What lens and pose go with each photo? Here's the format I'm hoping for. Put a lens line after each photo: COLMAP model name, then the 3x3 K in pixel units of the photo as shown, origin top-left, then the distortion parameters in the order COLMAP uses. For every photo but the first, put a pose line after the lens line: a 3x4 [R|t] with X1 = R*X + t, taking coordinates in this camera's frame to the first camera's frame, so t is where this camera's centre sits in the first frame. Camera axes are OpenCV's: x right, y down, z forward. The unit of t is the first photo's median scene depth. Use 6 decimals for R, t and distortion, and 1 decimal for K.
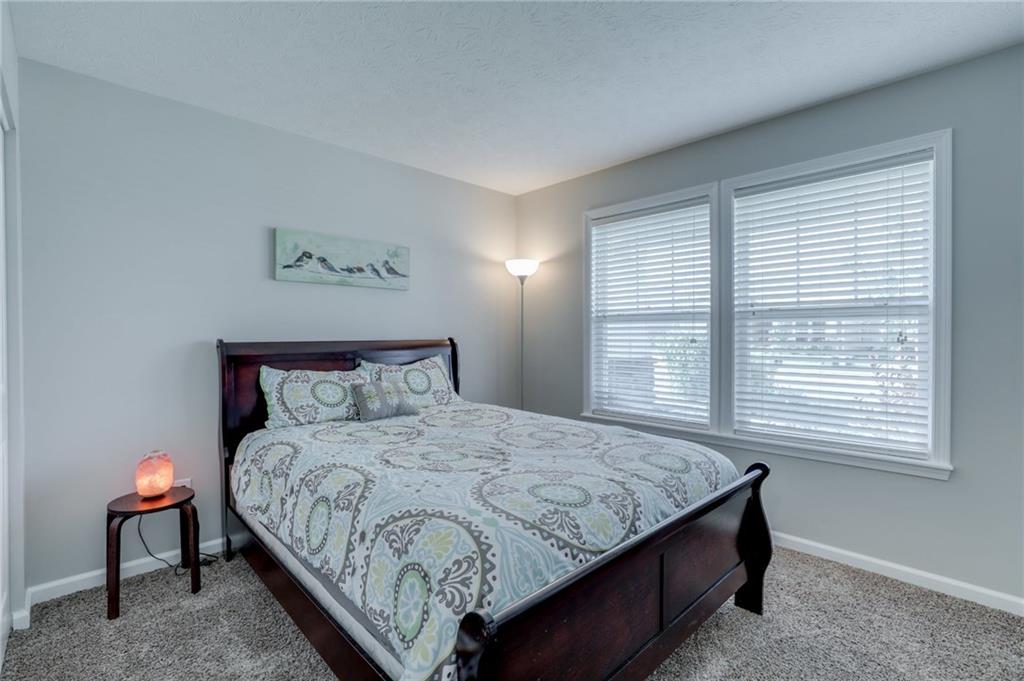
lens RADIAL K [[471.8, 0, 510.9], [0, 471.8, 334.8], [0, 0, 1]] dist [-0.004987, 0.000050]
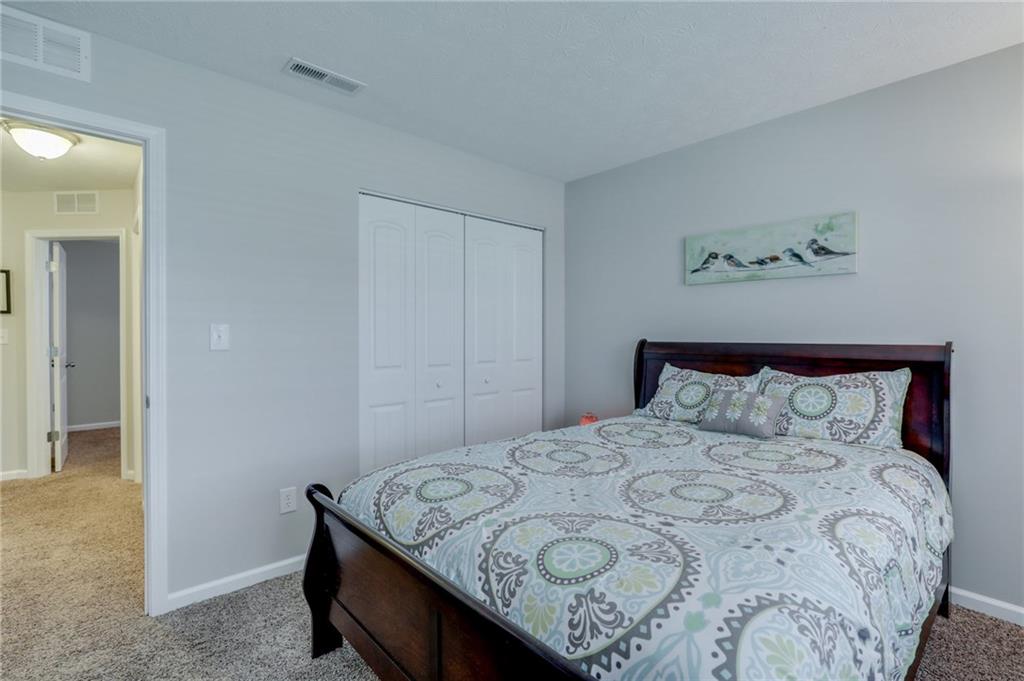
lens RADIAL K [[471.8, 0, 501.2], [0, 471.8, 338.2], [0, 0, 1]] dist [-0.004987, 0.000050]
pose [[-0.037909, 0.014460, -0.999177, 0.600035], [-0.001909, 0.999892, 0.014543, -0.008940], [0.999279, 0.002459, -0.037877, 0.608209]]
